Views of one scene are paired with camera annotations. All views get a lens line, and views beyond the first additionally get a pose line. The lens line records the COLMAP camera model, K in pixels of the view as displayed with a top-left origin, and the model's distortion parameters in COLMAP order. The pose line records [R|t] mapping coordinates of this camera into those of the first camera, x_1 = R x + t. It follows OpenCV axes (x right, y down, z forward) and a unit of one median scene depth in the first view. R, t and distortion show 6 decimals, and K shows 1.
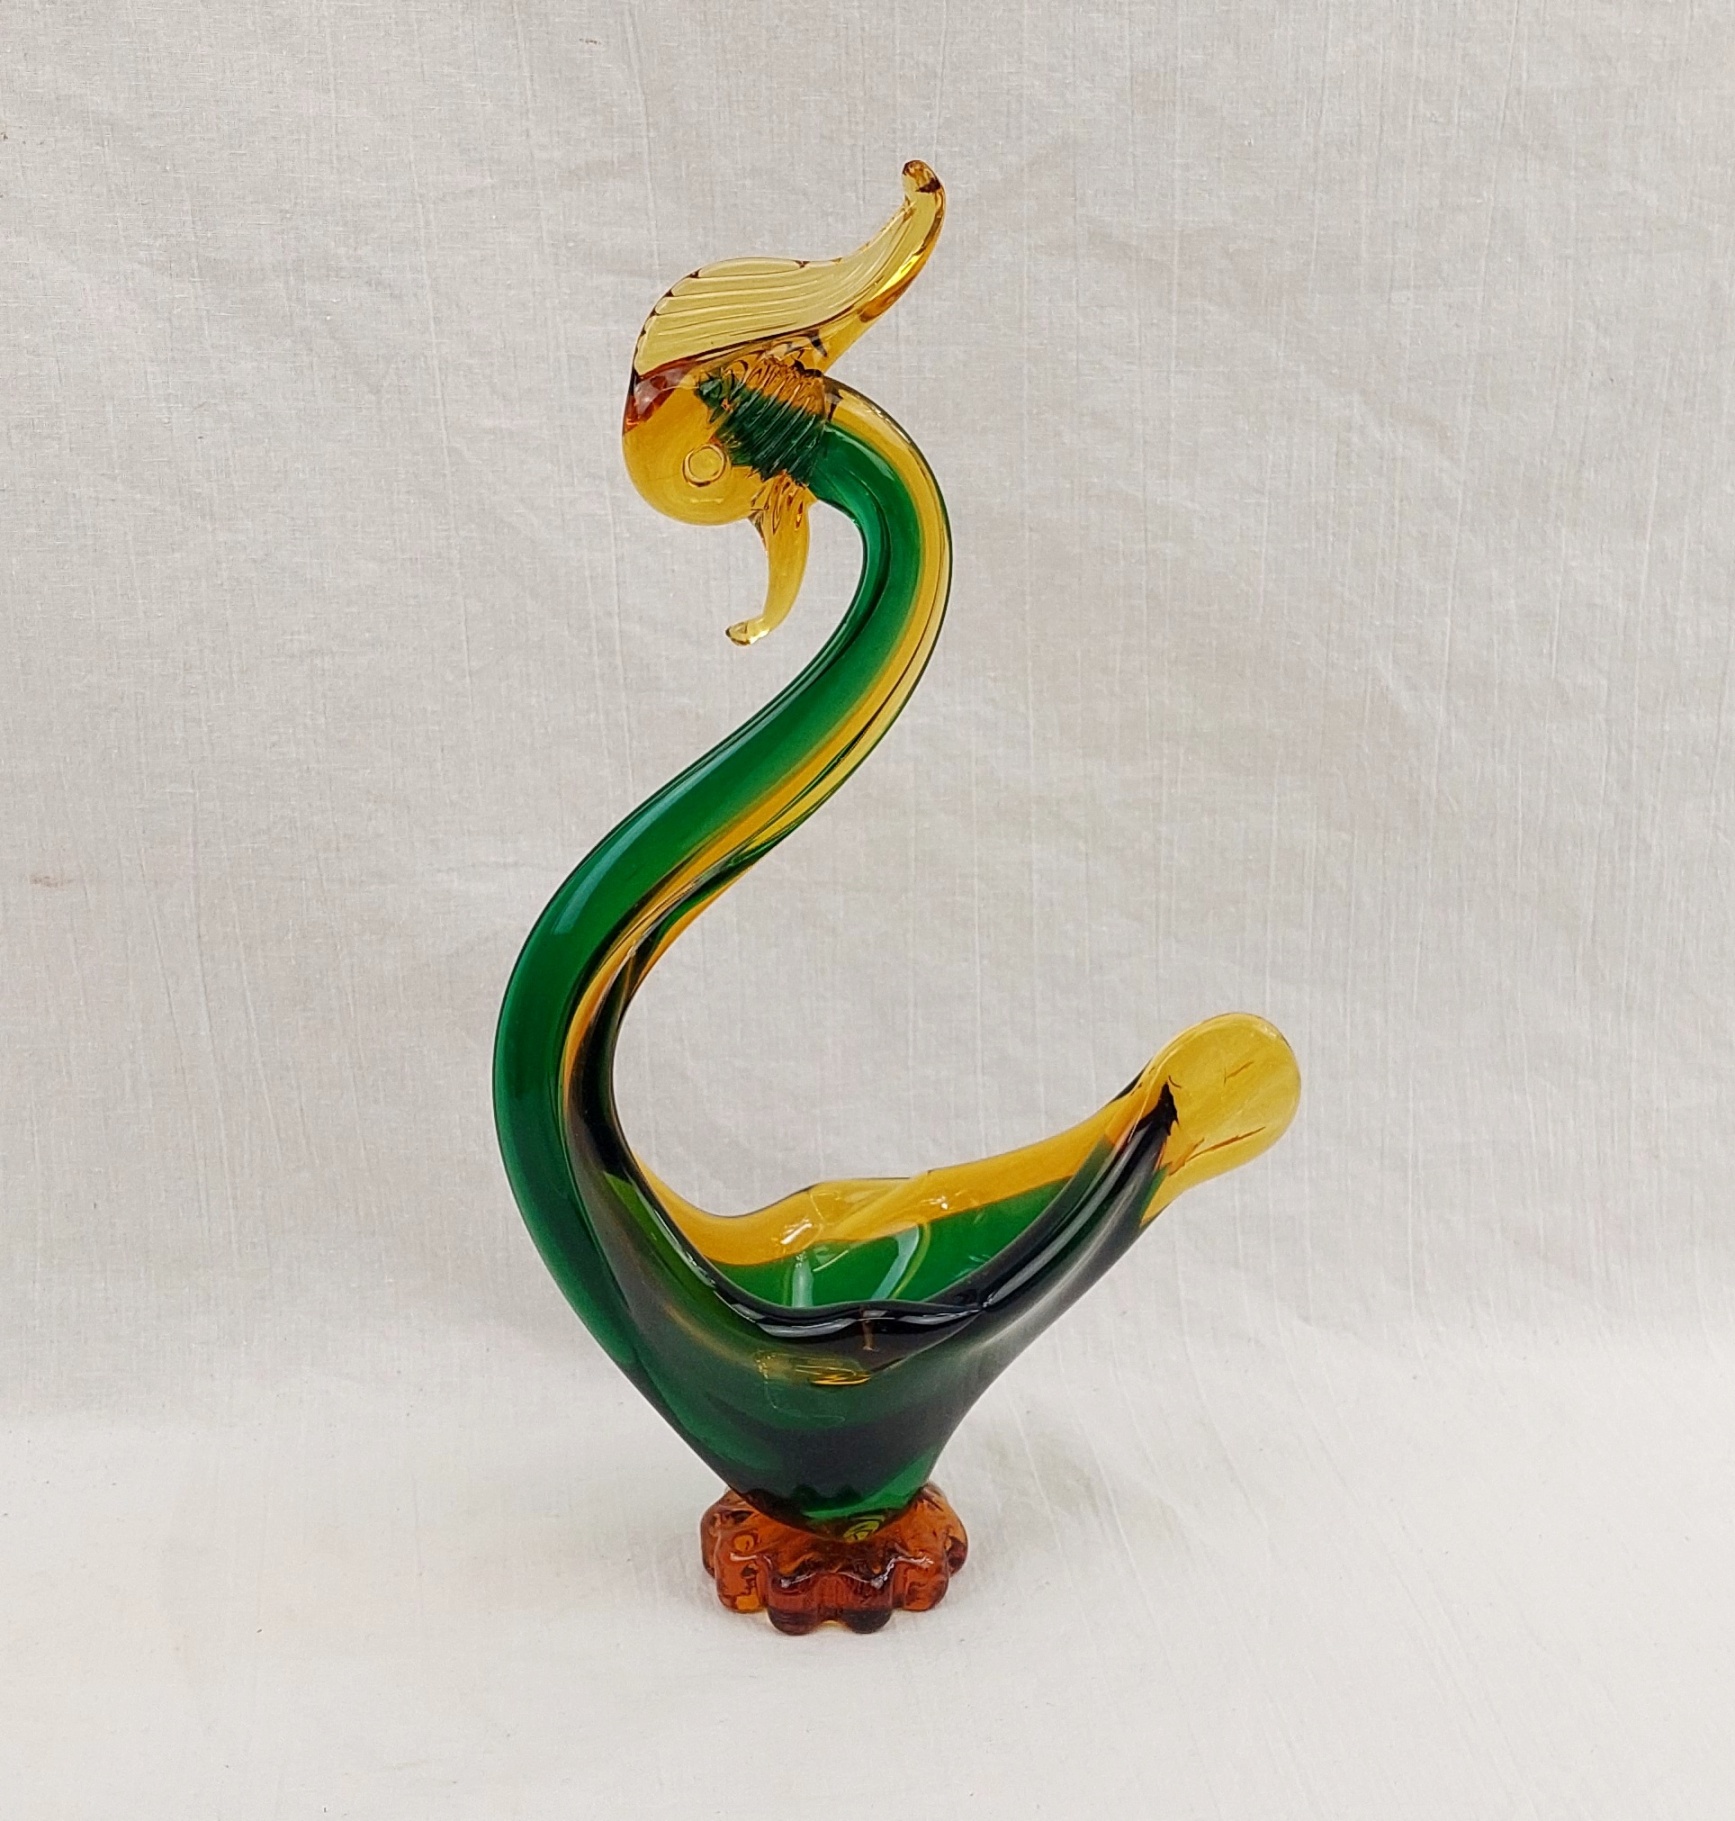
lens RADIAL K [[3079.7, 0, 1079.9], [0, 3079.7, 909.1], [0, 0, 1]] dist [0.377847, -1.852782]
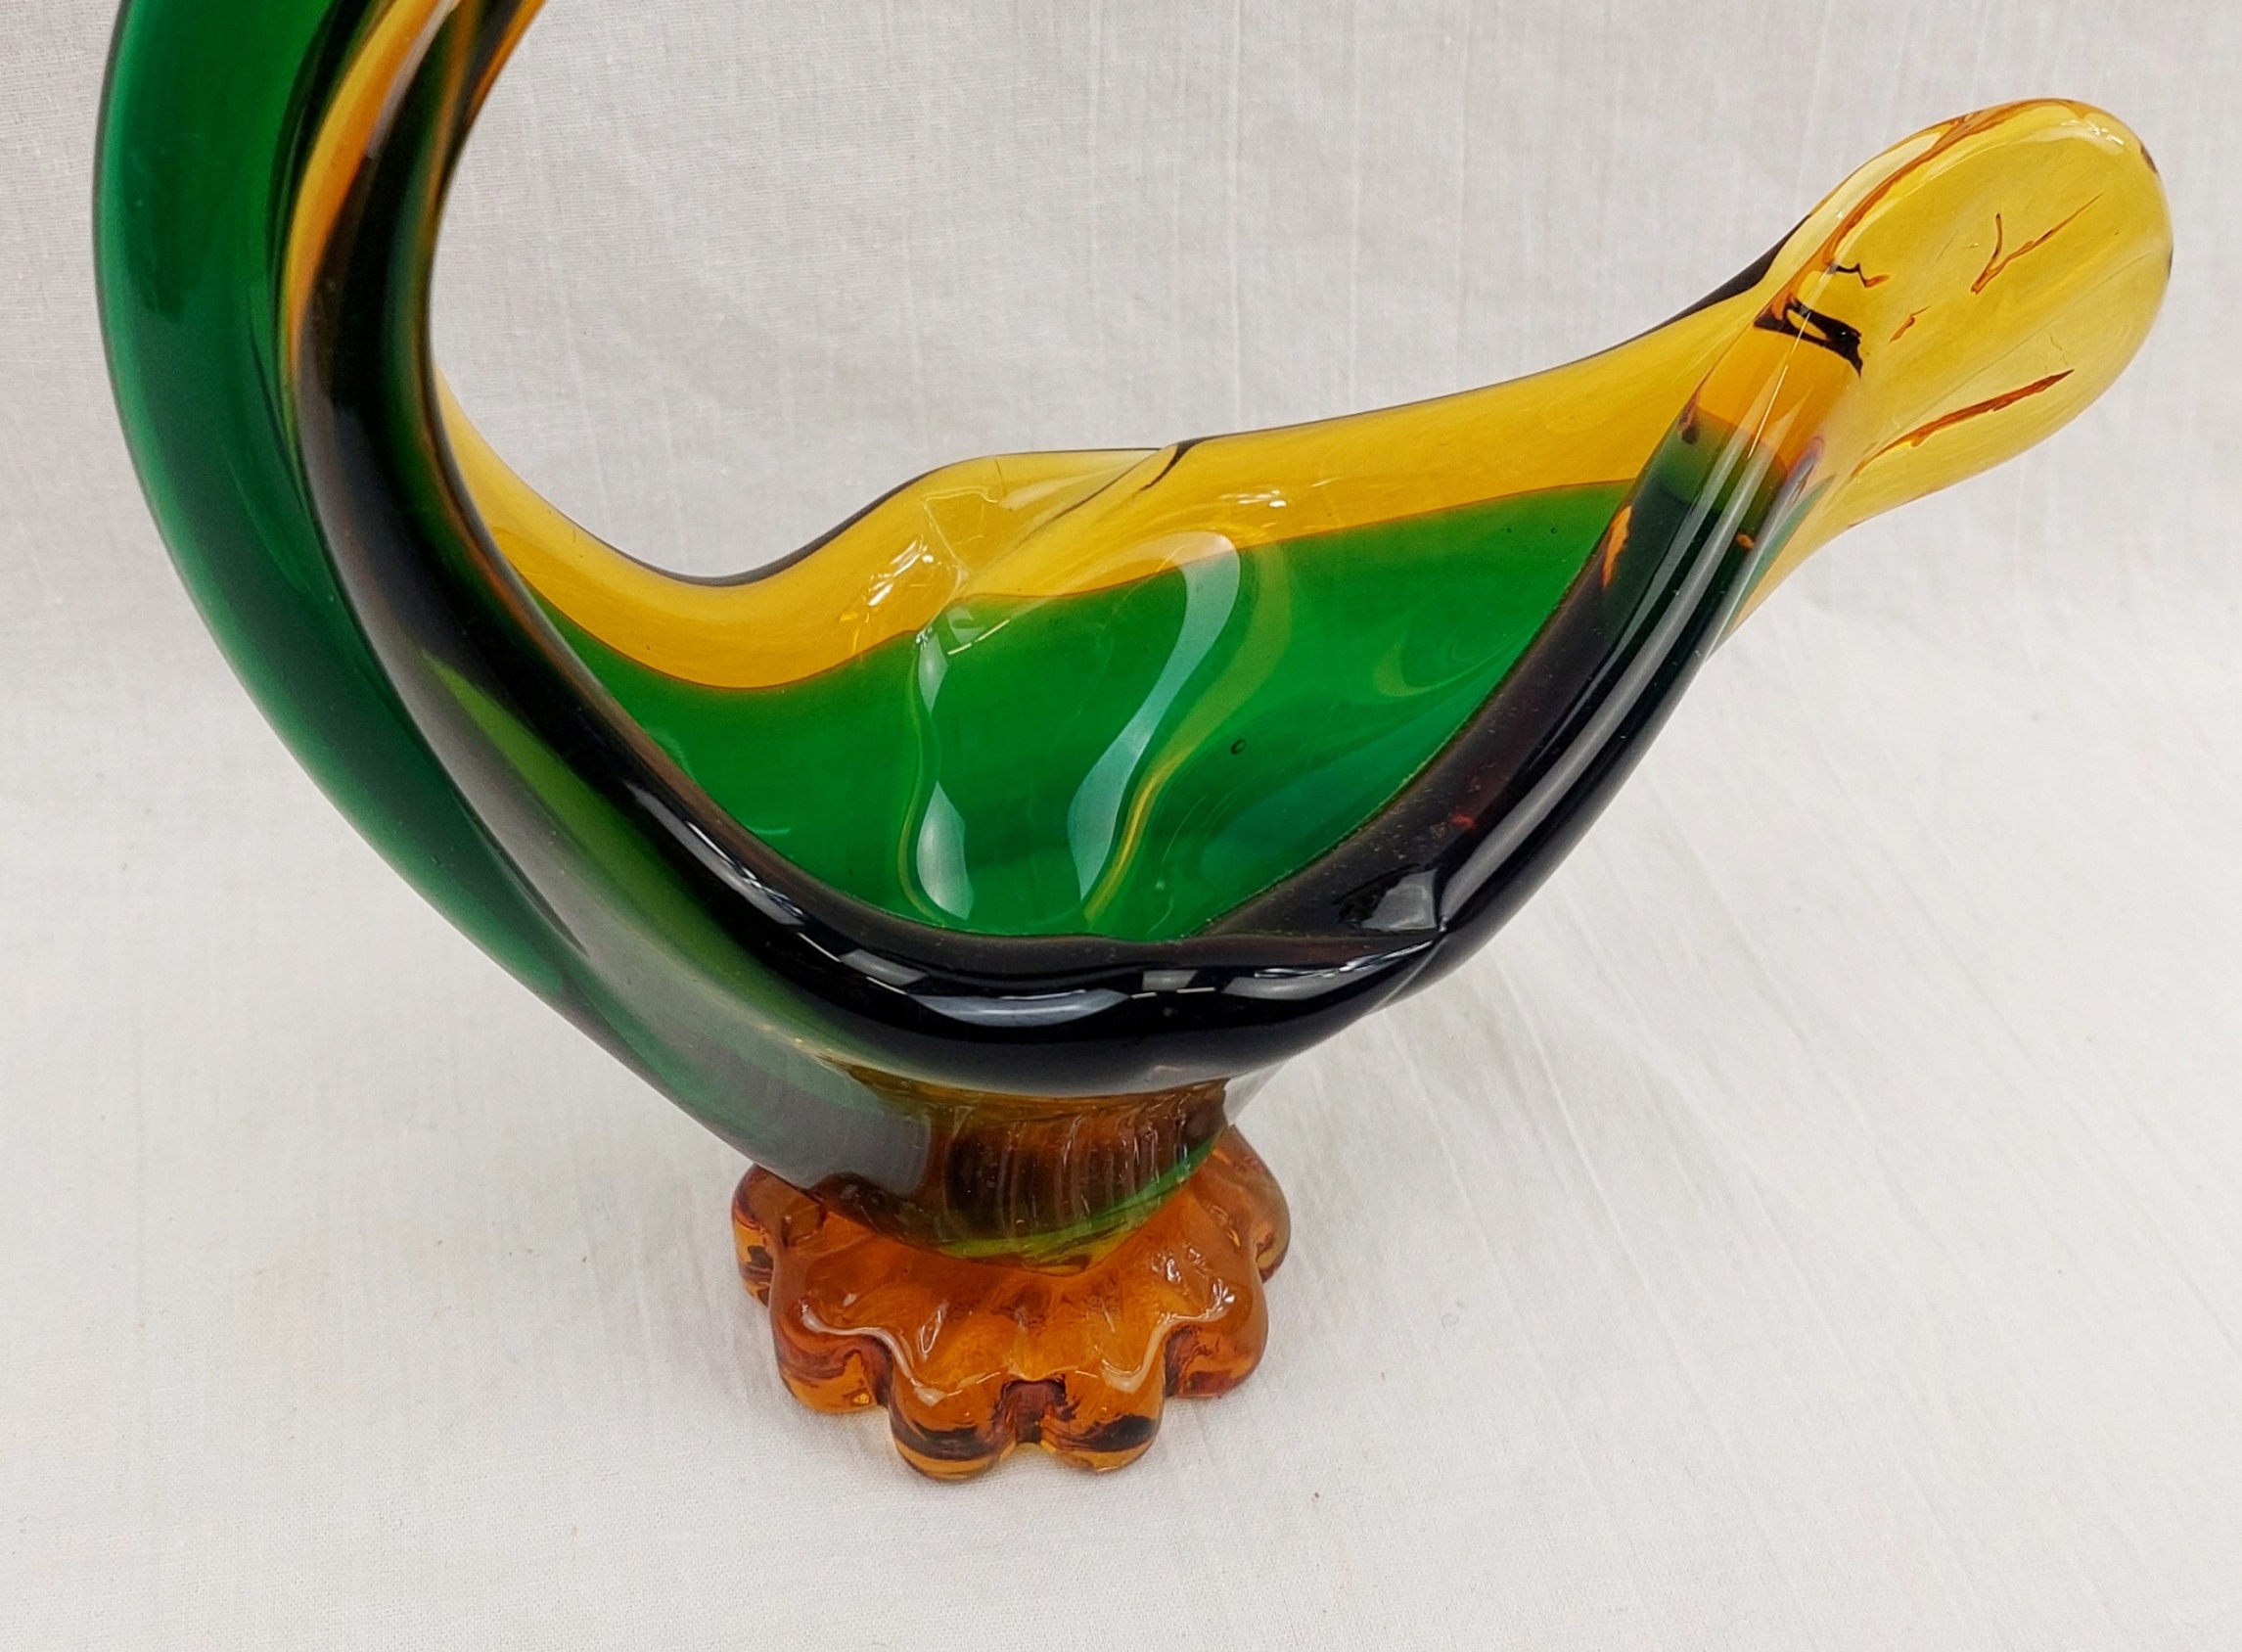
lens RADIAL K [[2681.3, 0, 1050.6], [0, 2681.3, 756.0], [0, 0, 1]] dist [0.094784, -0.179808]
pose [[0.999429, -0.018402, 0.028350, -0.076061], [0.006911, 0.932334, 0.361531, -0.012032], [-0.033084, -0.361129, 0.931929, 0.587563]]
